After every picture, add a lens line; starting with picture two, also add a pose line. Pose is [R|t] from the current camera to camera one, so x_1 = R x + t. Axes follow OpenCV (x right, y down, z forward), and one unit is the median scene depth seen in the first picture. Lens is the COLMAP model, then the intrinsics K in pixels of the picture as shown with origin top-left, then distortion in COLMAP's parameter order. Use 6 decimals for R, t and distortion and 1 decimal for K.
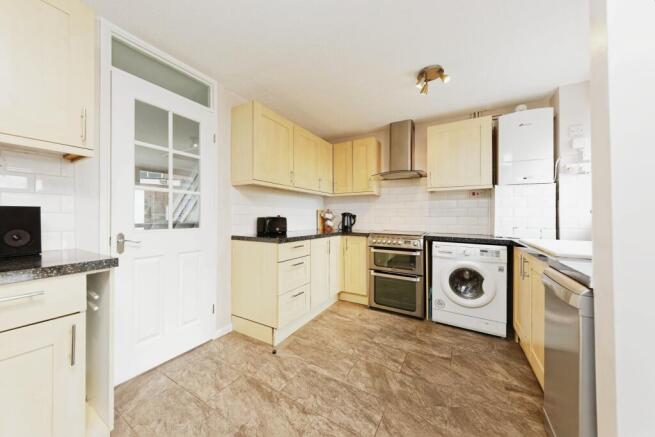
lens RADIAL K [[229.0, 0, 327.5], [0, 229.0, 218.5], [0, 0, 1]] dist [0.000078, -0.000053]
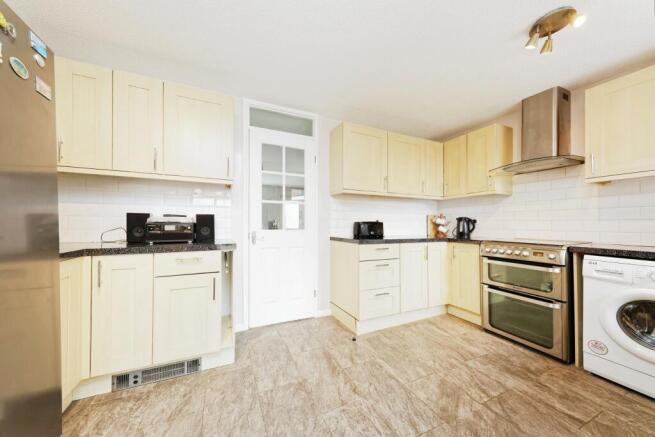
lens RADIAL K [[221.3, 0, 324.7], [0, 221.3, 226.7], [0, 0, 1]] dist [-0.000064, -0.000057]
pose [[0.831008, 0.004223, -0.556244, 0.188549], [-0.002601, 0.999990, 0.003707, 0.014932], [0.556254, -0.001634, 0.831011, 0.005374]]
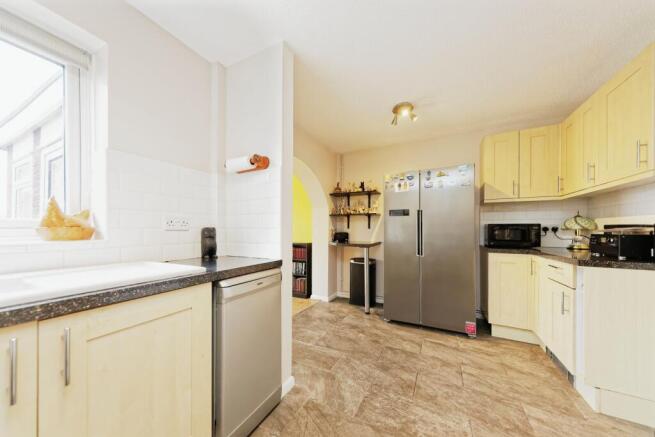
lens RADIAL K [[221.3, 0, 324.7], [0, 221.3, 226.7], [0, 0, 1]] dist [-0.000064, -0.000057]
pose [[-0.996892, -0.003119, -0.078724, 0.278011], [-0.003081, 0.999995, -0.000606, -0.012382], [0.078726, -0.000362, -0.996896, 0.800341]]
